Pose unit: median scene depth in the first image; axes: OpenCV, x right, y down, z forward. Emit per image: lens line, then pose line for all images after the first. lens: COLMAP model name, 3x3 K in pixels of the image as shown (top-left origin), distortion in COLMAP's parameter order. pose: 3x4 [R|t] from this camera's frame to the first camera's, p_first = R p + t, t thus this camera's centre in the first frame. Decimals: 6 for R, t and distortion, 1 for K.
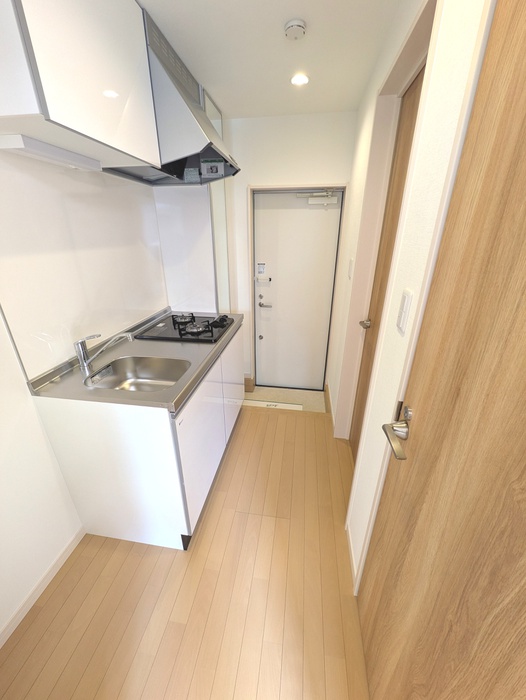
lens RADIAL K [[276.4, 0, 262.8], [0, 276.4, 349.3], [0, 0, 1]] dist [0.000447, 0.000067]
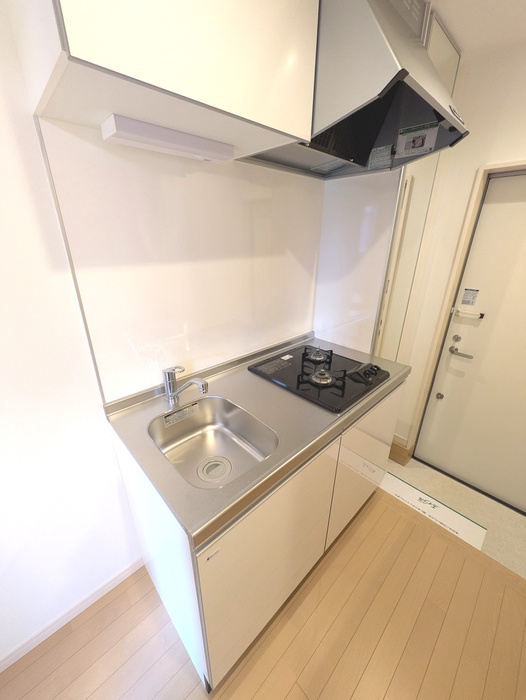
lens RADIAL K [[276.4, 0, 261.1], [0, 276.4, 349.4], [0, 0, 1]] dist [0.000447, 0.000067]
pose [[0.784670, 0.238530, -0.572186, 0.015968], [-0.247103, 0.966860, 0.064193, -0.144514], [0.568536, 0.091019, 0.817608, 0.322213]]
